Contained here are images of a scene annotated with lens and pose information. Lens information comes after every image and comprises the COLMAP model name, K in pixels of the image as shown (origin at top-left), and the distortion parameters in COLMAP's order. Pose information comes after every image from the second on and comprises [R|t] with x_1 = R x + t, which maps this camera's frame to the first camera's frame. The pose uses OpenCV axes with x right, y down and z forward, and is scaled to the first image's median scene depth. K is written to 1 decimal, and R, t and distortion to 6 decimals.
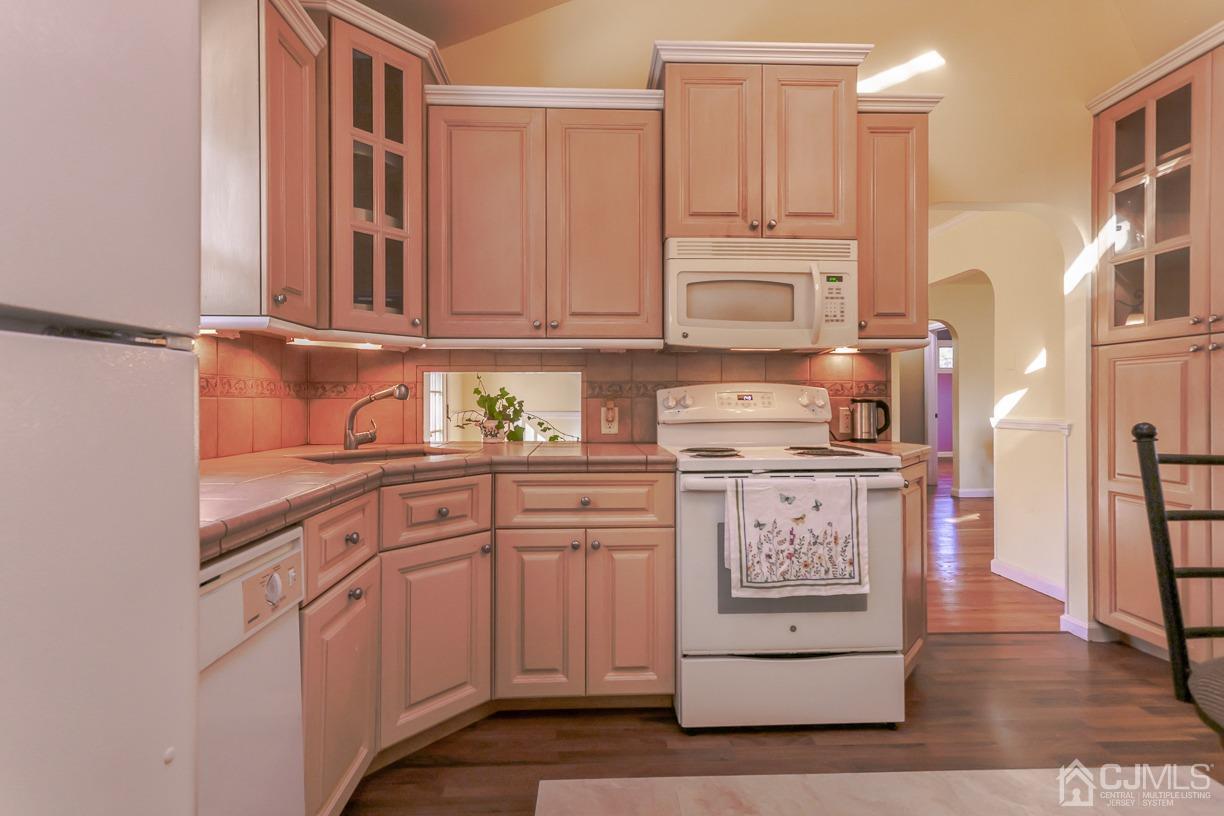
lens RADIAL K [[615.3, 0, 612.0], [0, 615.3, 408.0], [0, 0, 1]] dist [0.000463, 0.000214]
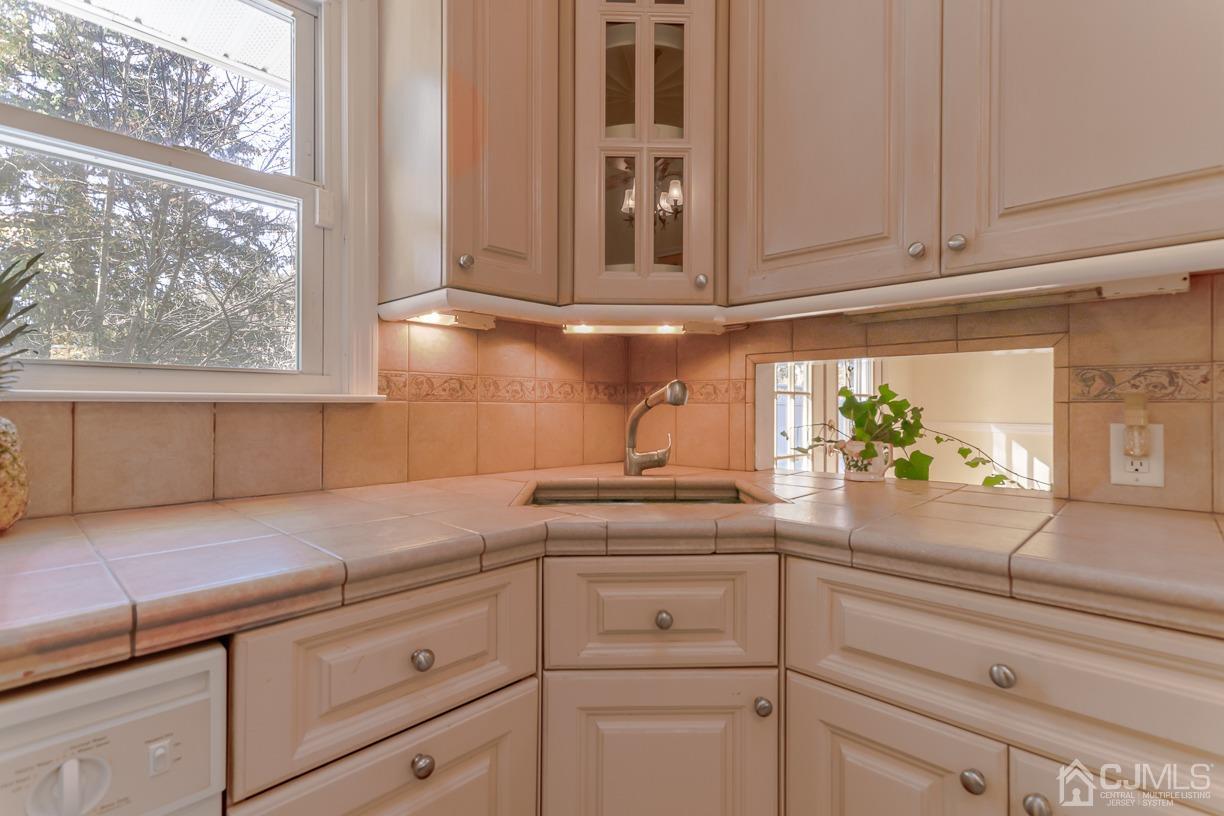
lens RADIAL K [[577.9, 0, 613.8], [0, 577.9, 404.5], [0, 0, 1]] dist [0.011629, 0.000768]
pose [[0.691553, 0.000558, -0.722326, 0.043032], [-0.011899, 0.999873, -0.010619, -0.006567], [0.722228, 0.015939, 0.691471, 0.510075]]
